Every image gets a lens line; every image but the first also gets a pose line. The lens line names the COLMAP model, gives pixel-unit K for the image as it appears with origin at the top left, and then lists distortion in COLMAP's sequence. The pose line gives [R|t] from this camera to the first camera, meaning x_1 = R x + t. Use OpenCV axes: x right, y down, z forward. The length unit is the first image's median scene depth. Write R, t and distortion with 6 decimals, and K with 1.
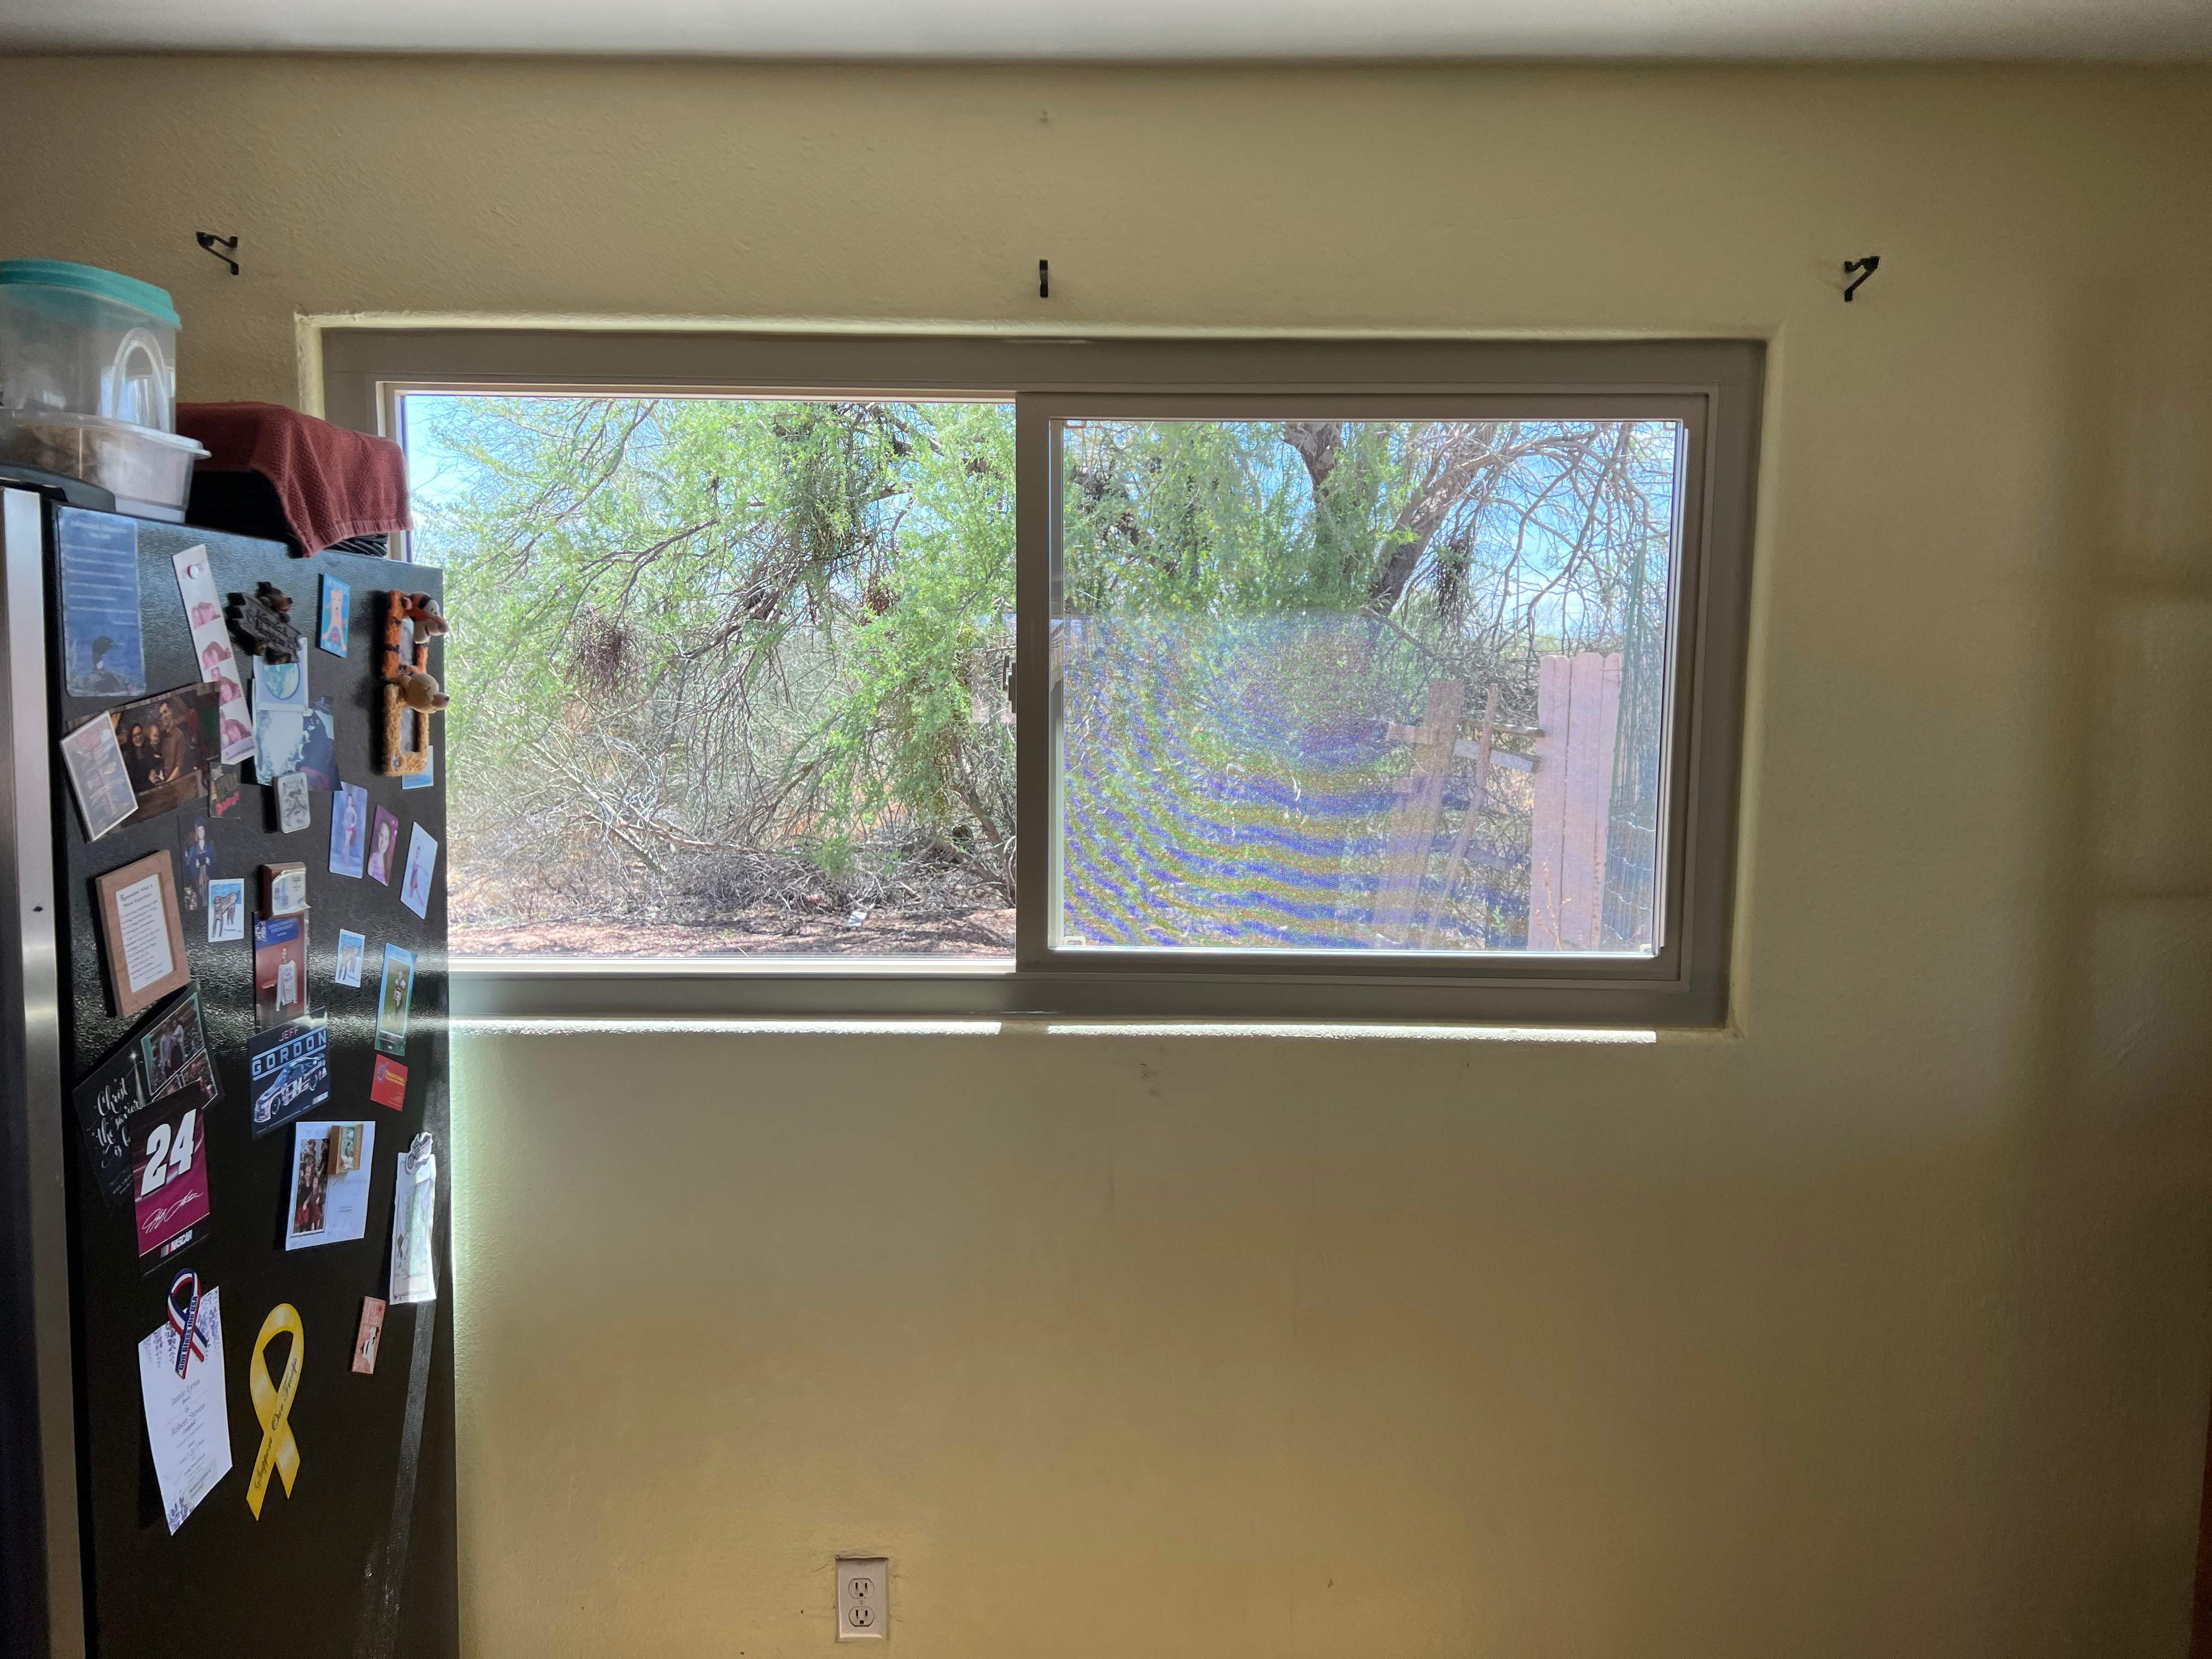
lens RADIAL K [[1680.8, 0, 1122.9], [0, 1680.8, 830.3], [0, 0, 1]] dist [0.025196, -0.038535]
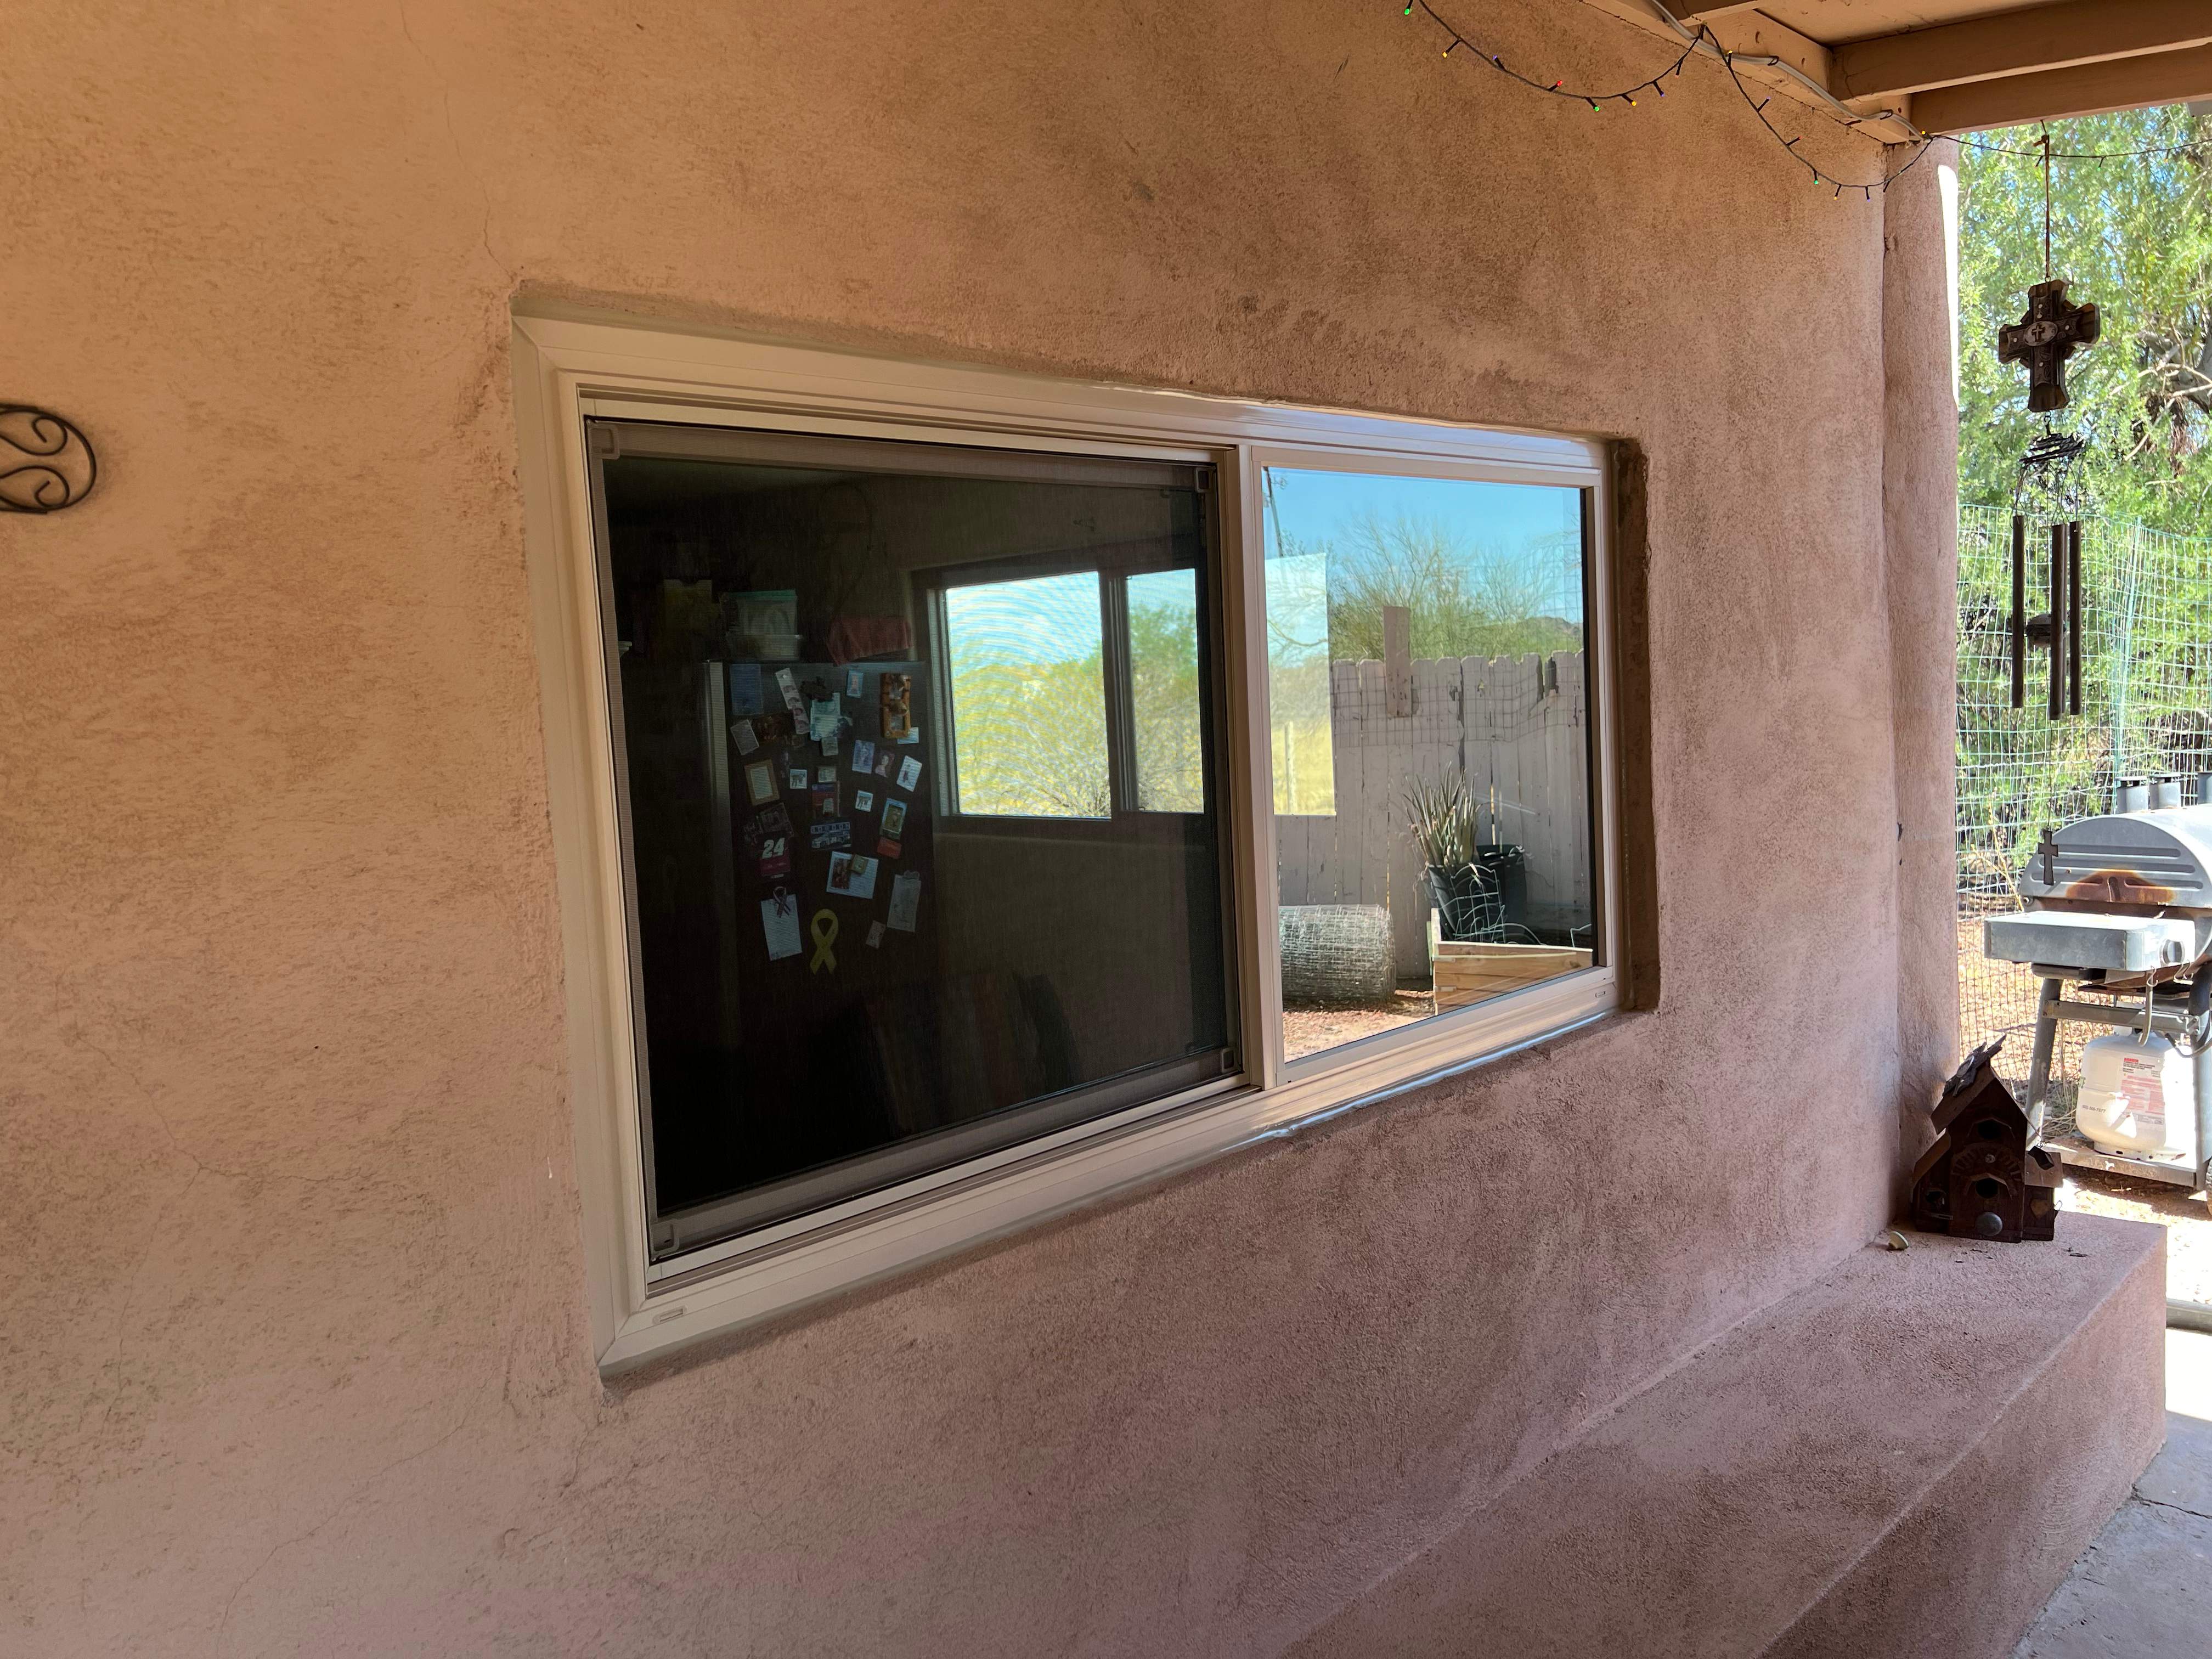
lens RADIAL K [[1680.8, 0, 1108.7], [0, 1680.8, 827.9], [0, 0, 1]] dist [0.025196, -0.038535]
pose [[0.703708, 0.015732, -0.710315, 2.198729], [-0.011304, 0.999876, 0.010946, 0.099653], [0.710399, 0.000327, 0.703799, -0.857915]]
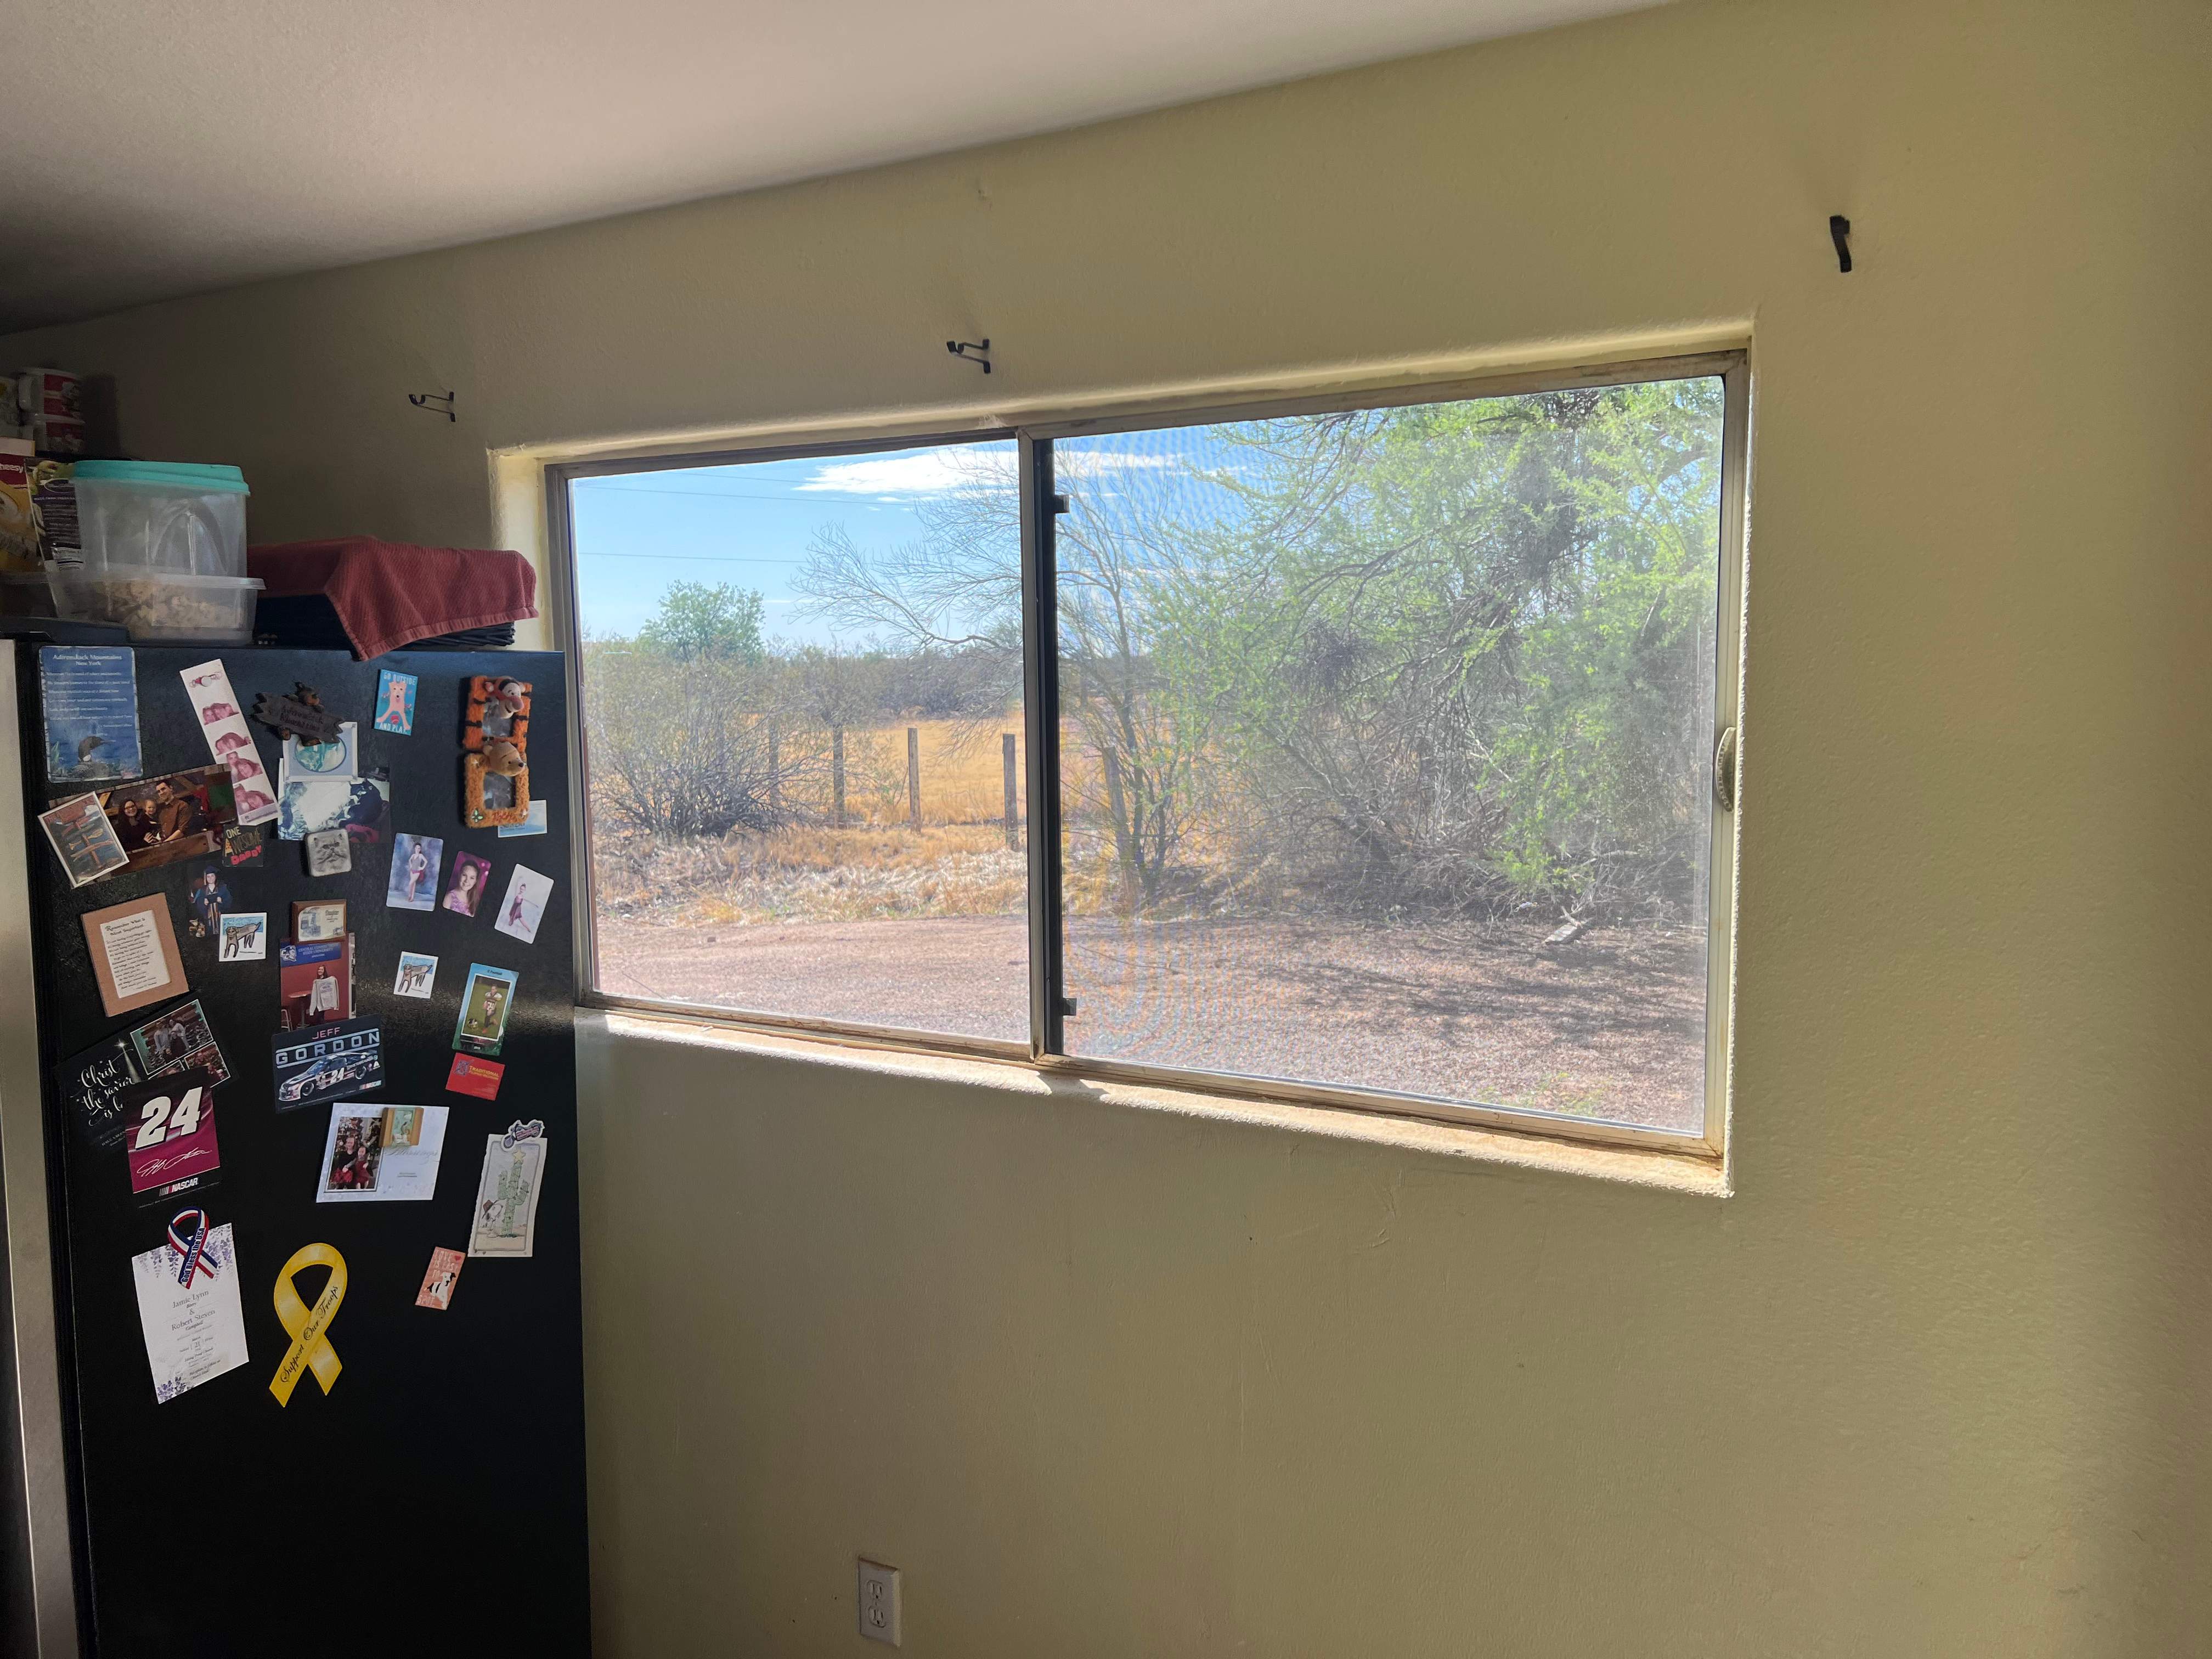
lens RADIAL K [[1680.8, 0, 1105.5], [0, 1680.8, 829.3], [0, 0, 1]] dist [0.025196, -0.038535]
pose [[0.858967, 0.026826, -0.511327, 0.712527], [-0.025290, 0.999631, 0.009961, -0.066347], [0.511405, 0.004376, 0.859328, 0.218375]]
